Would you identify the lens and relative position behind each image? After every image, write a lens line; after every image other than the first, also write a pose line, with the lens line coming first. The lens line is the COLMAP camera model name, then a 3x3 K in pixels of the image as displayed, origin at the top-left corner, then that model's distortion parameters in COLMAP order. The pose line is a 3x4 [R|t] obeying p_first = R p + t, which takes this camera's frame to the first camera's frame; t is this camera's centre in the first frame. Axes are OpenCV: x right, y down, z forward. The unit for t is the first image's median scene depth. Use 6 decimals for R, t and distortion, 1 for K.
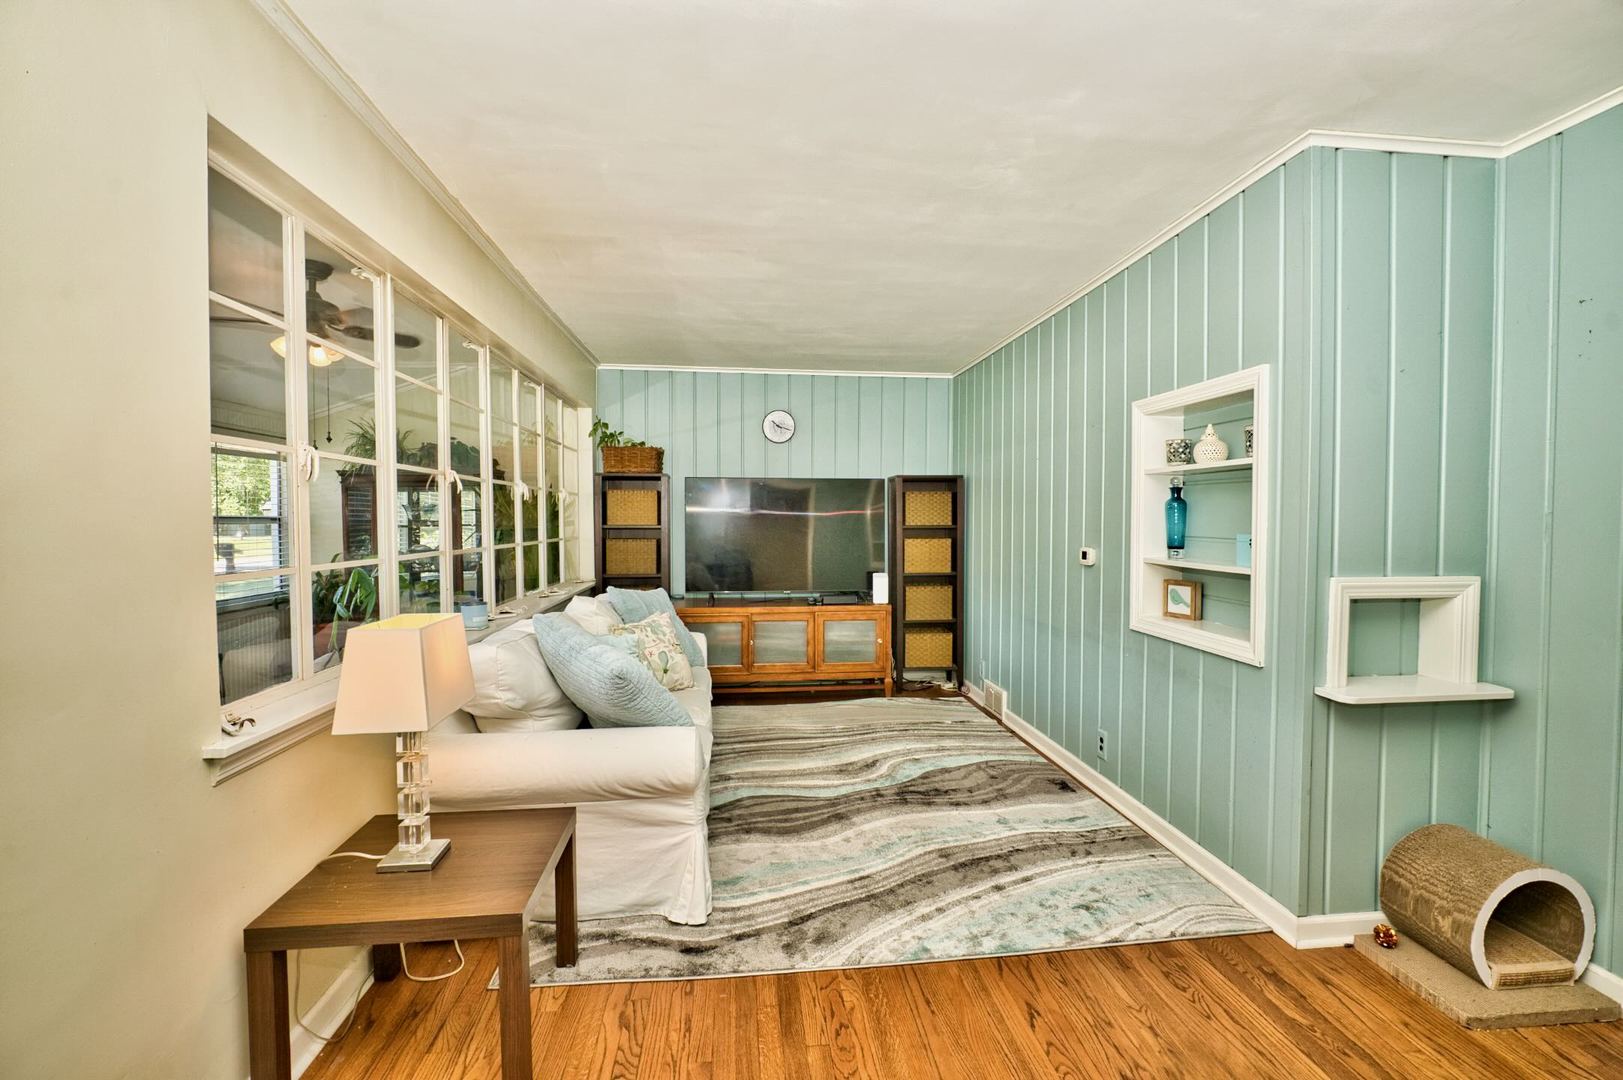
lens RADIAL K [[707.0, 0, 817.7], [0, 707.0, 540.6], [0, 0, 1]] dist [-0.002841, 0.000879]
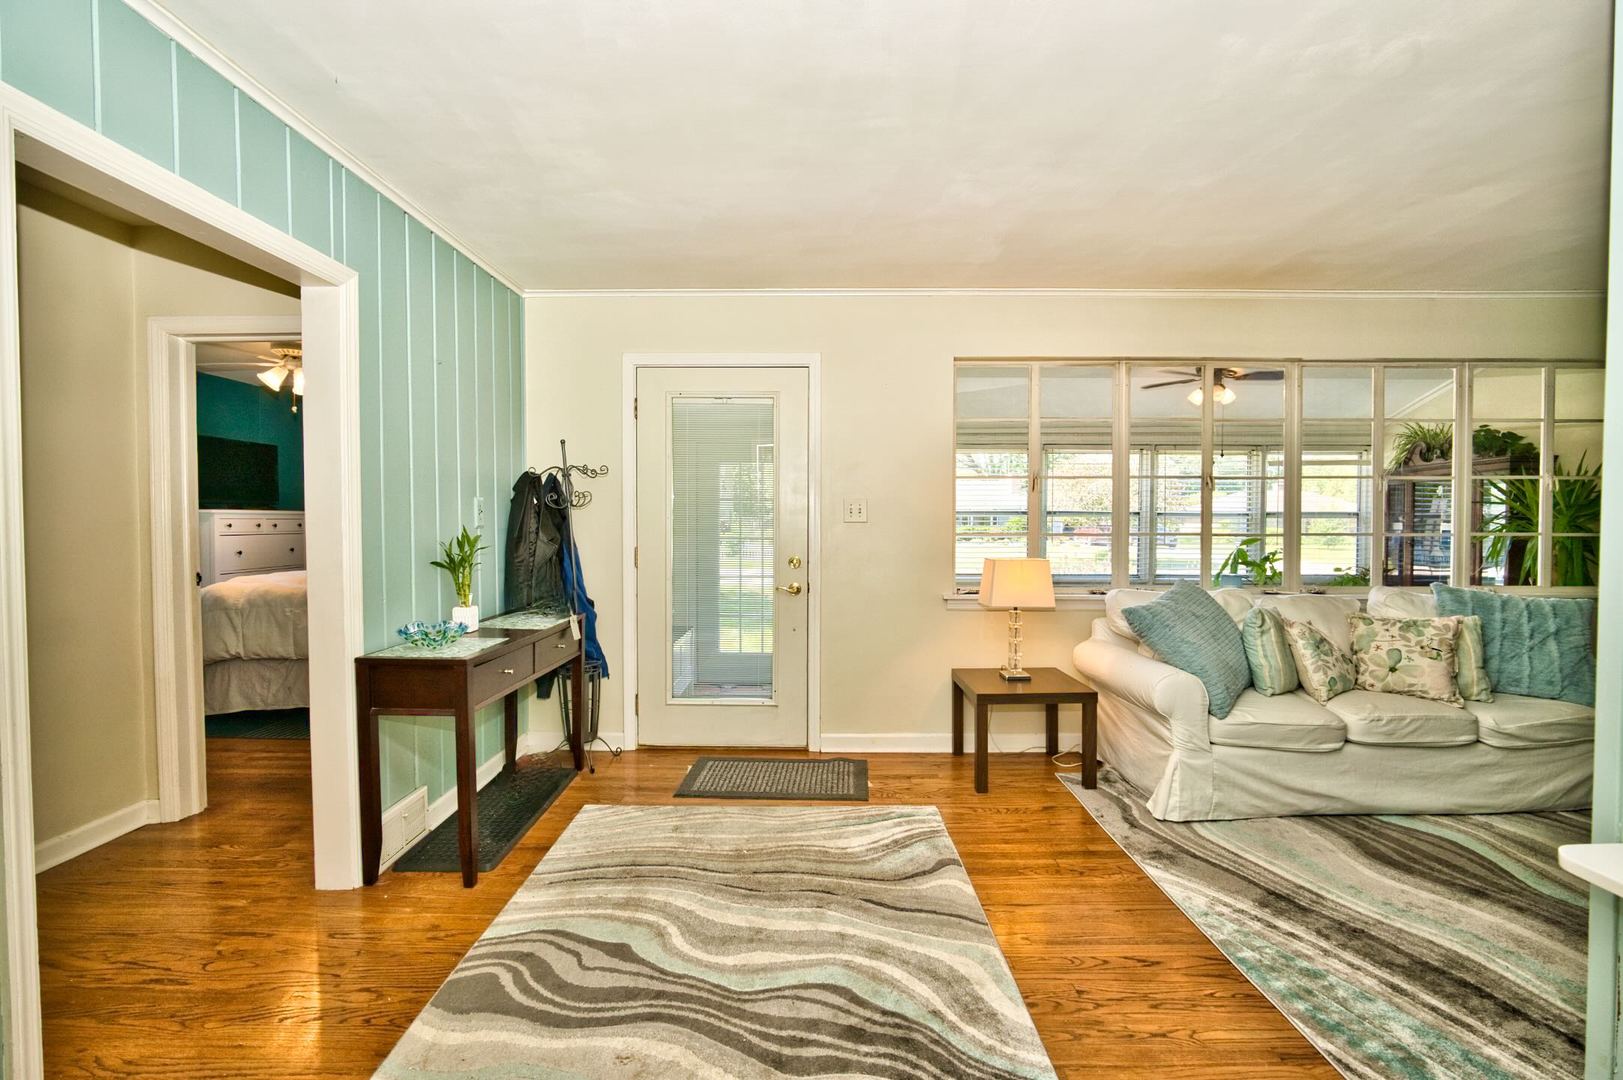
lens RADIAL K [[707.0, 0, 813.2], [0, 707.0, 538.4], [0, 0, 1]] dist [-0.002841, 0.000879]
pose [[-0.122405, 0.021107, -0.992256, 1.043003], [-0.027281, 0.999325, 0.024623, 0.012389], [0.992105, 0.030083, -0.121747, 0.452551]]
